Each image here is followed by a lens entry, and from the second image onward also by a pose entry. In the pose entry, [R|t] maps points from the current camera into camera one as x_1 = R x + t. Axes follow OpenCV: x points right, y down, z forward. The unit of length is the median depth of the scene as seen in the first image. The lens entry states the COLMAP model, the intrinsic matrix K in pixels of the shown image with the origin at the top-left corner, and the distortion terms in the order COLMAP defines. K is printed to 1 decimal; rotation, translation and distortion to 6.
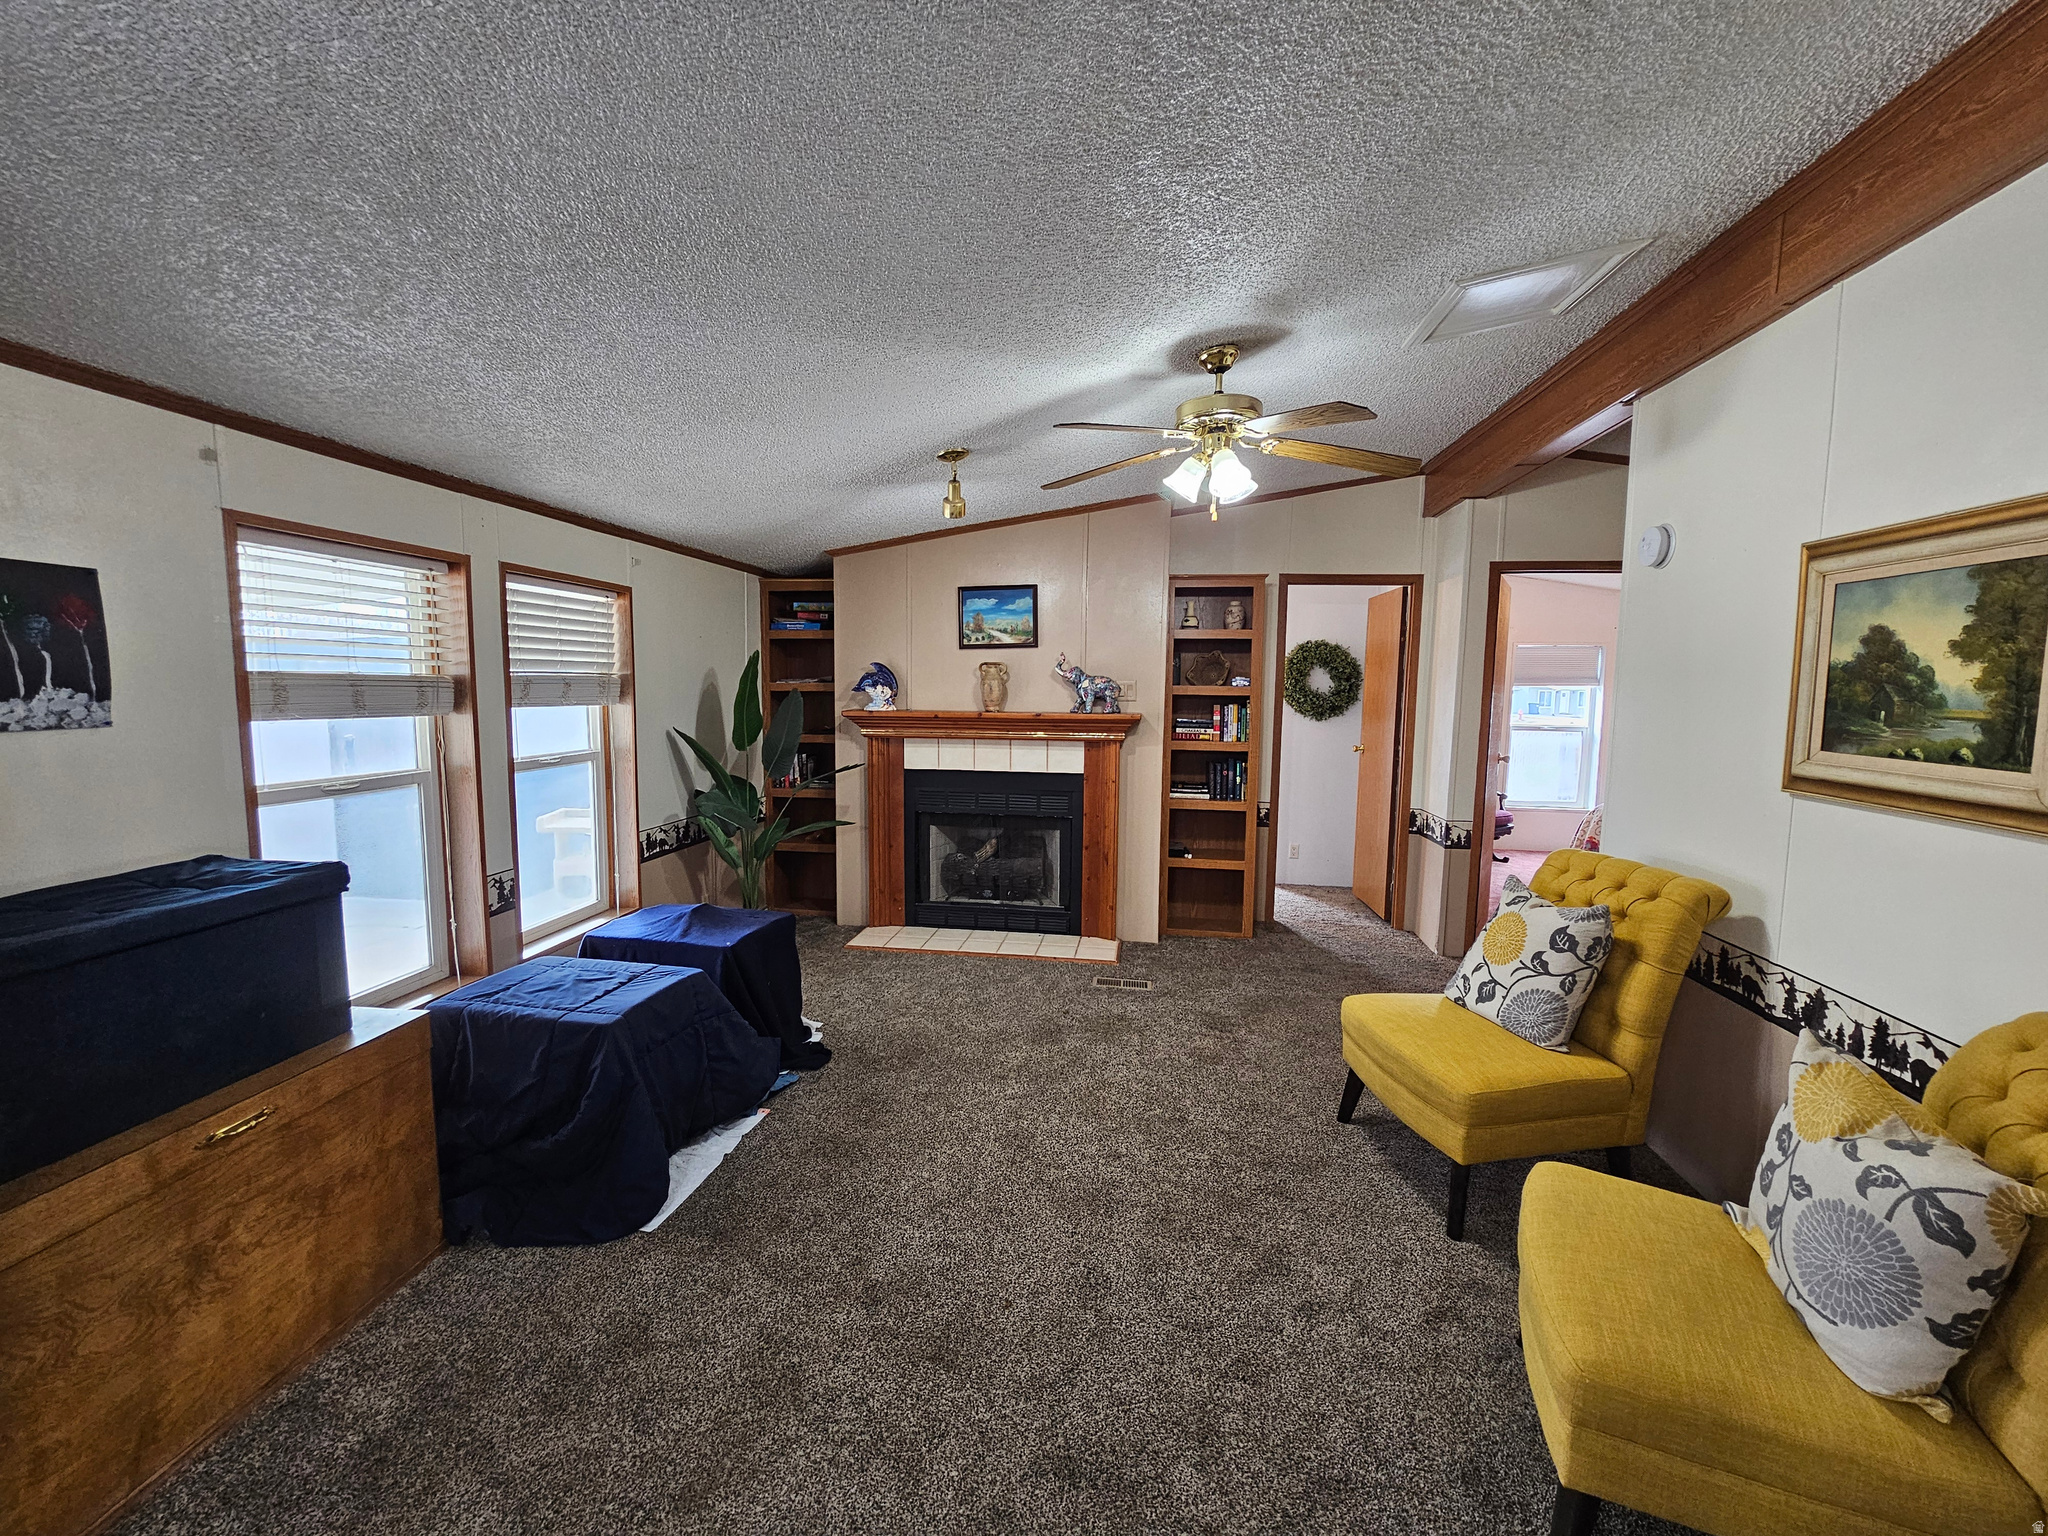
lens RADIAL K [[820.7, 0, 1022.2], [0, 820.7, 764.2], [0, 0, 1]] dist [0.001074, -0.000953]
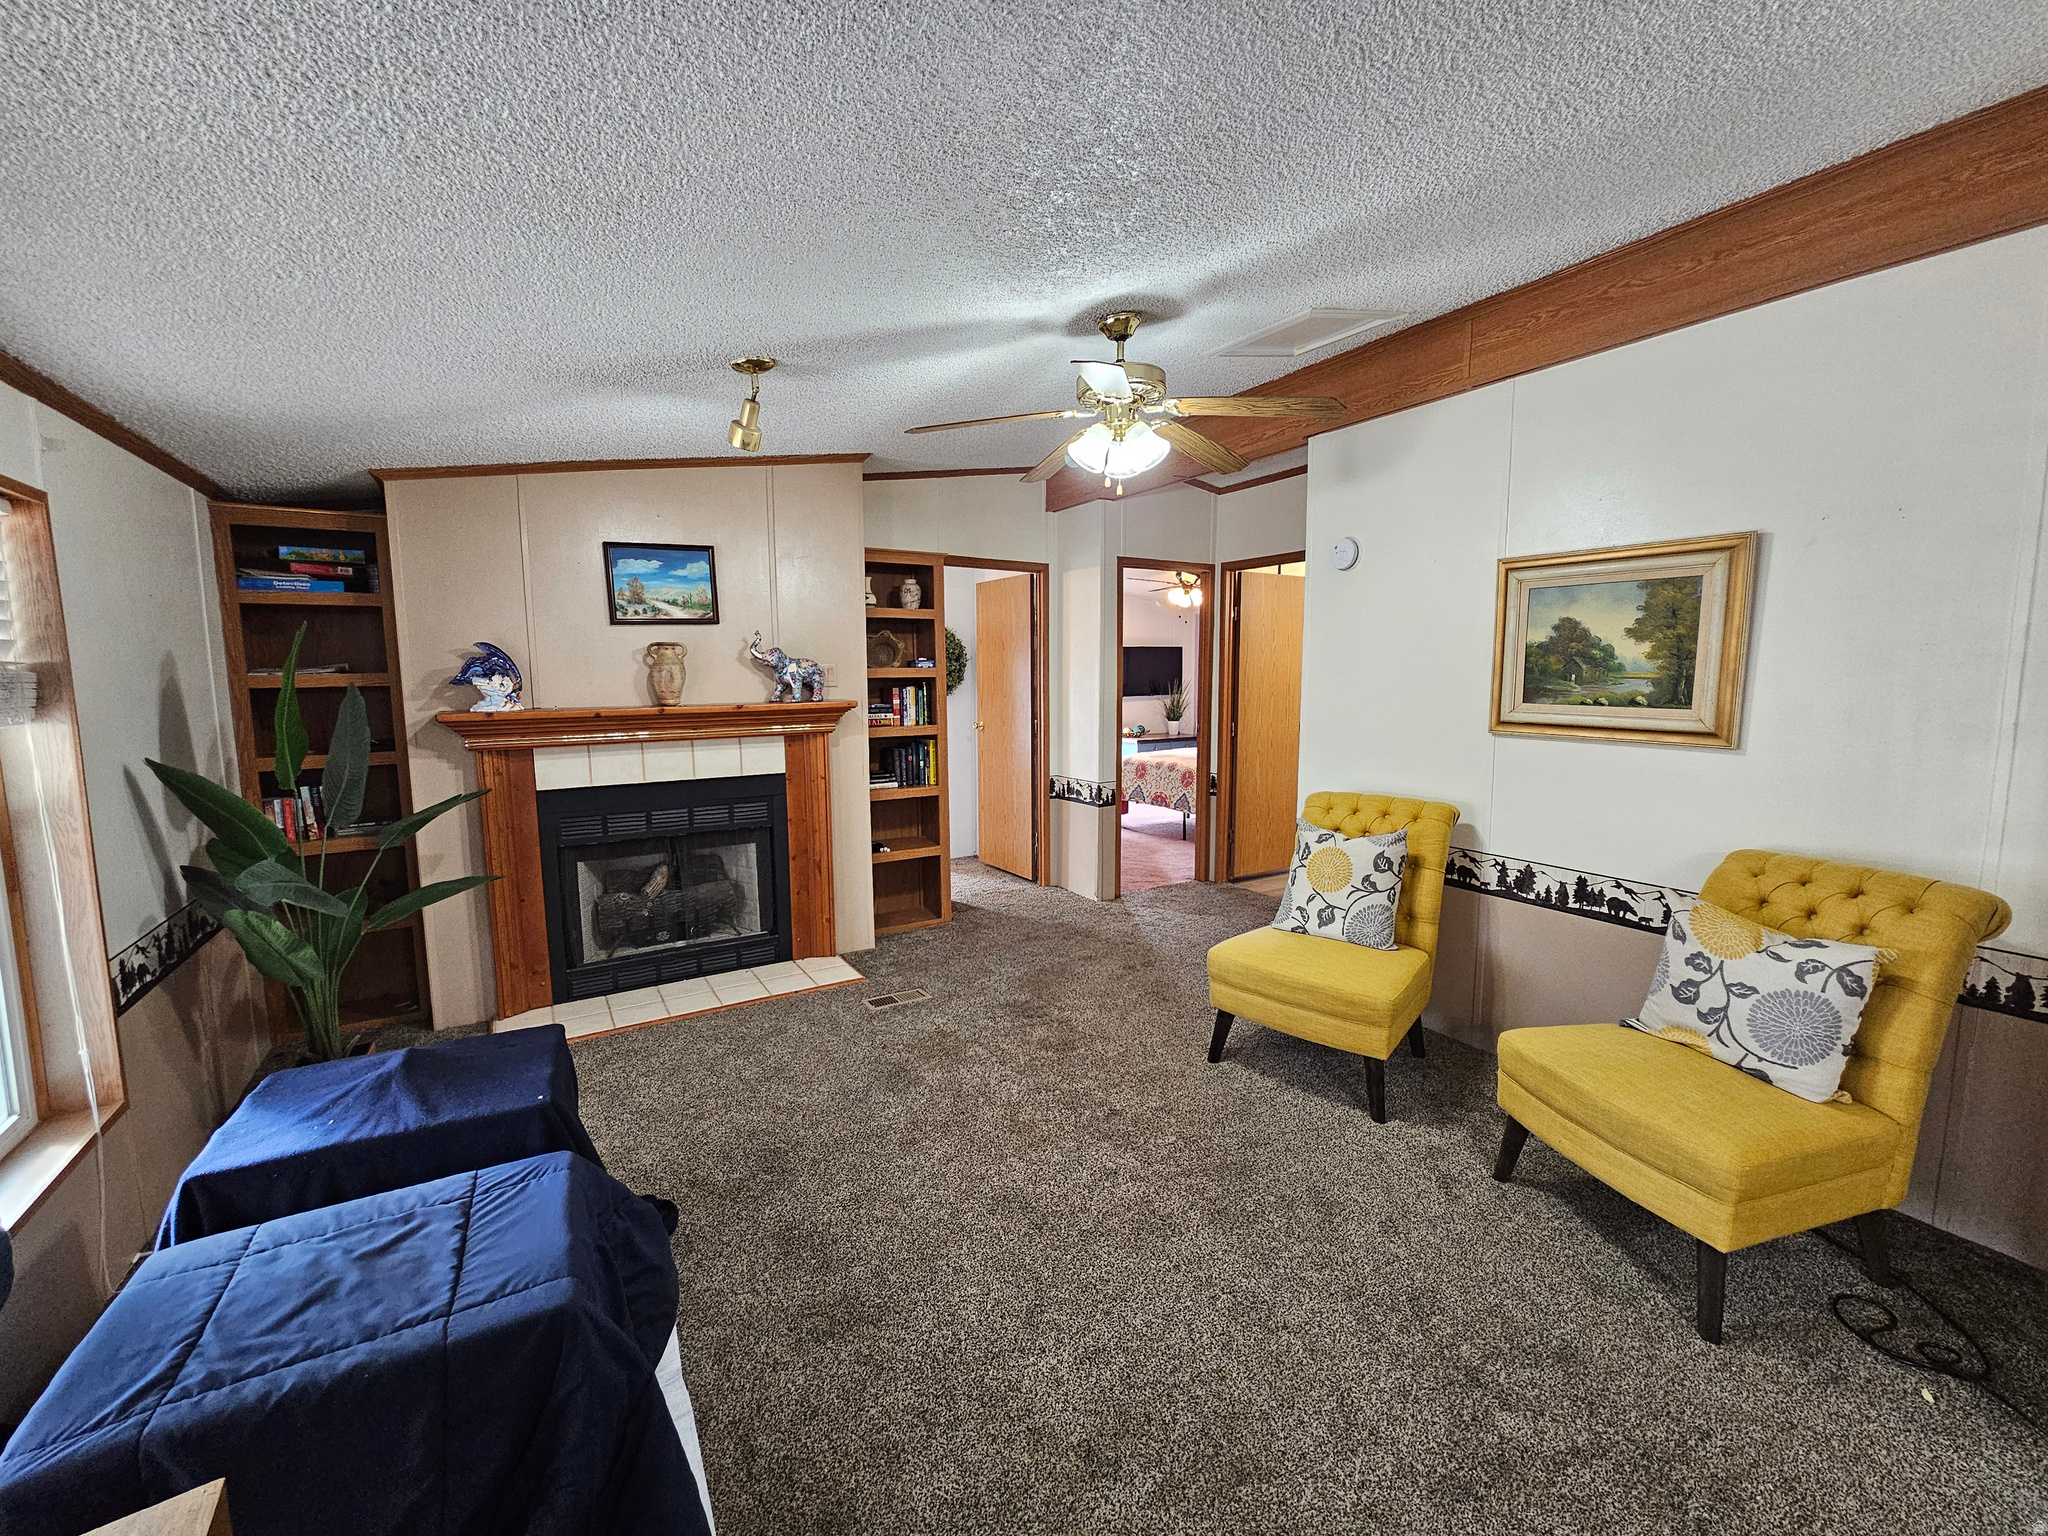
lens RADIAL K [[820.7, 0, 1020.7], [0, 820.7, 764.2], [0, 0, 1]] dist [0.001074, -0.000953]
pose [[0.776094, -0.089930, 0.624172, -0.429004], [0.077048, 0.995886, 0.047685, -0.031127], [-0.625892, 0.011083, 0.779831, 0.282798]]
